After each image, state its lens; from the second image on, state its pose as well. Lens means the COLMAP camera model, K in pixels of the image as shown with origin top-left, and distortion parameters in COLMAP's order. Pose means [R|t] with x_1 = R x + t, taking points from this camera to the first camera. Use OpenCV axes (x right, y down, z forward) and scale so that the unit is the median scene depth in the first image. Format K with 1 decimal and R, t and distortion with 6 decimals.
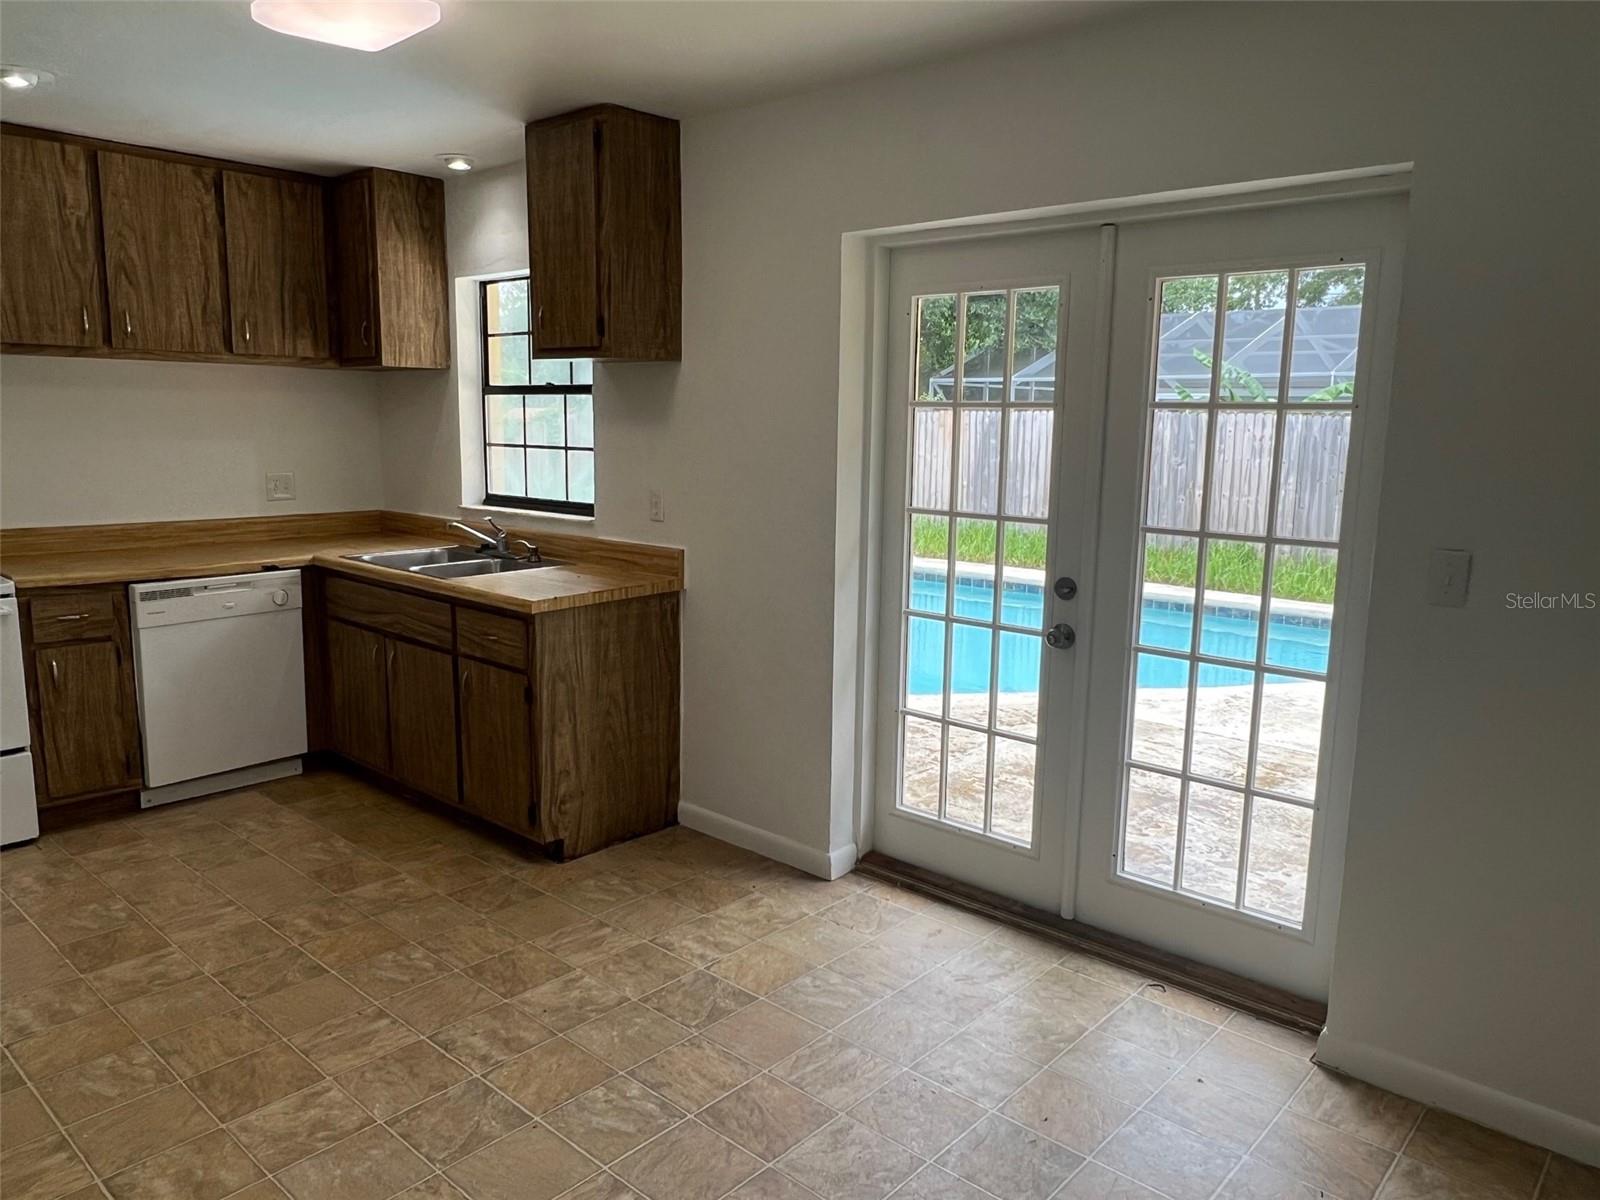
lens RADIAL K [[1113.0, 0, 797.1], [0, 1113.0, 611.4], [0, 0, 1]] dist [-0.000864, -0.000645]
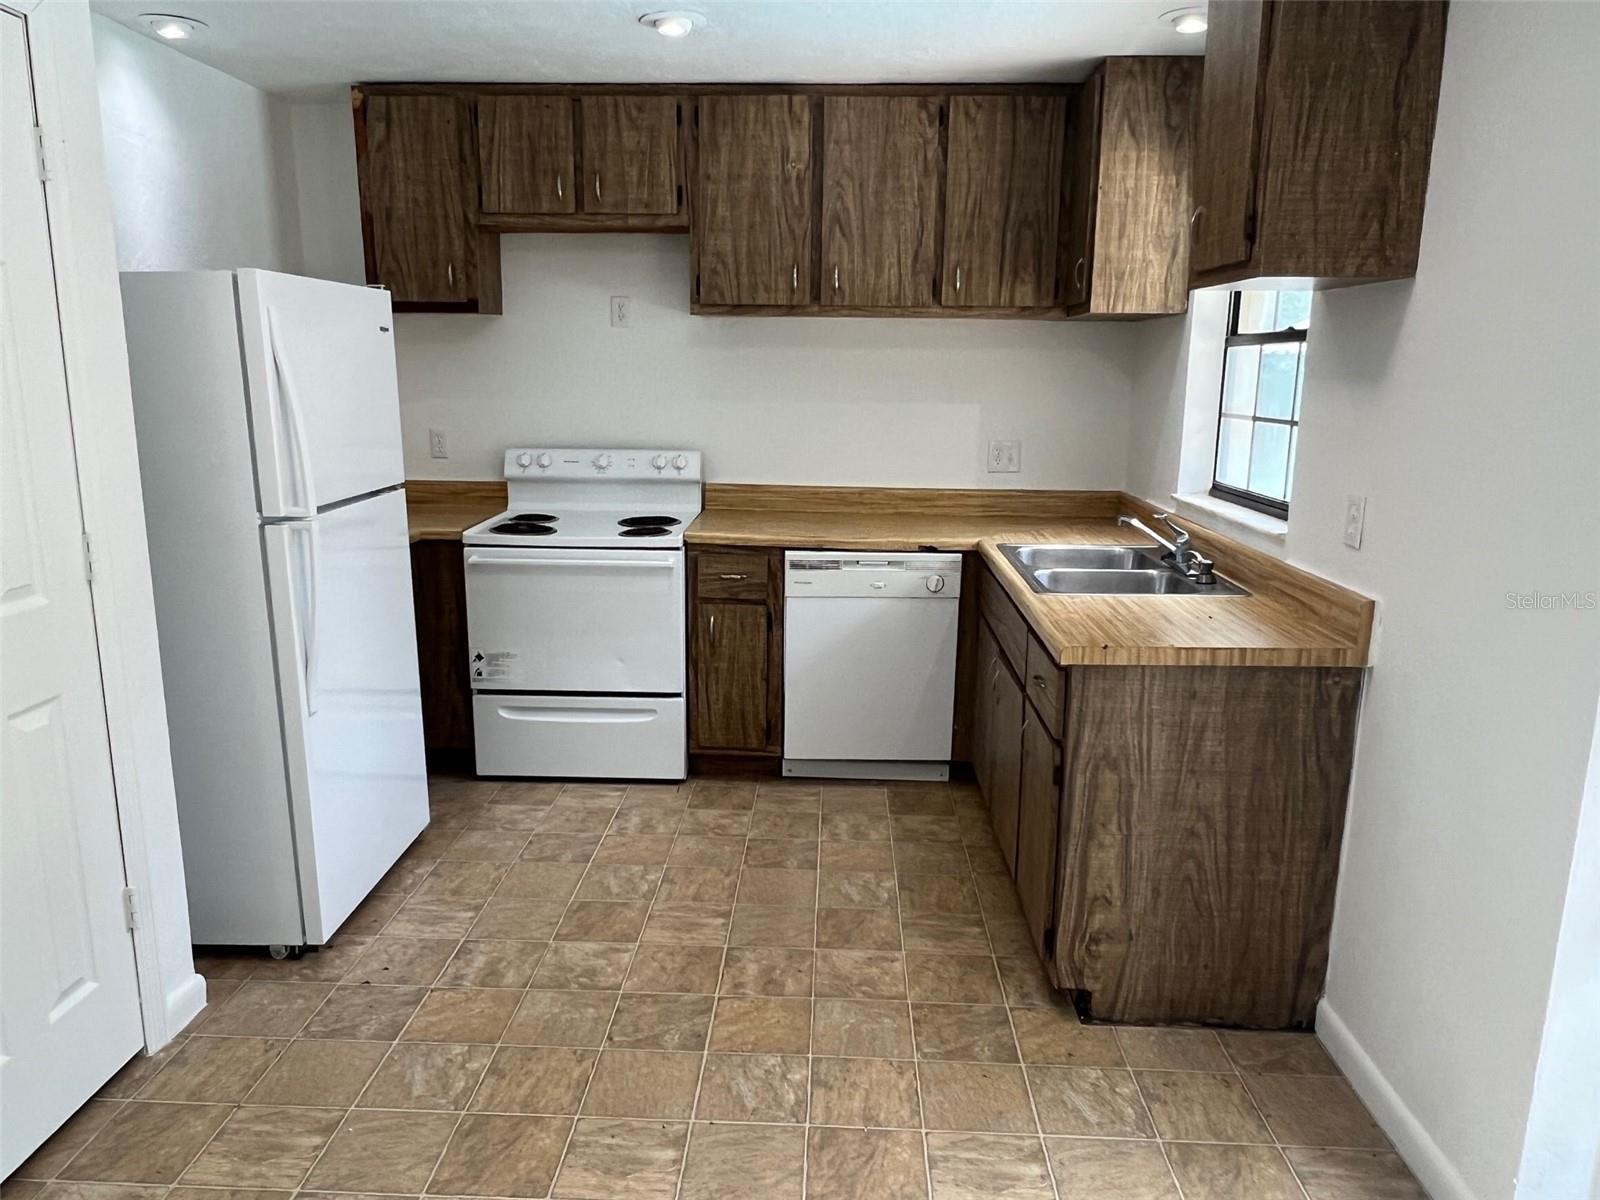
lens RADIAL K [[1113.0, 0, 797.1], [0, 1113.0, 611.4], [0, 0, 1]] dist [-0.000864, -0.000645]
pose [[0.634253, 0.157839, -0.756842, 0.148622], [-0.135029, 0.986507, 0.092578, -0.062402], [0.761243, 0.043477, 0.647008, 0.377835]]
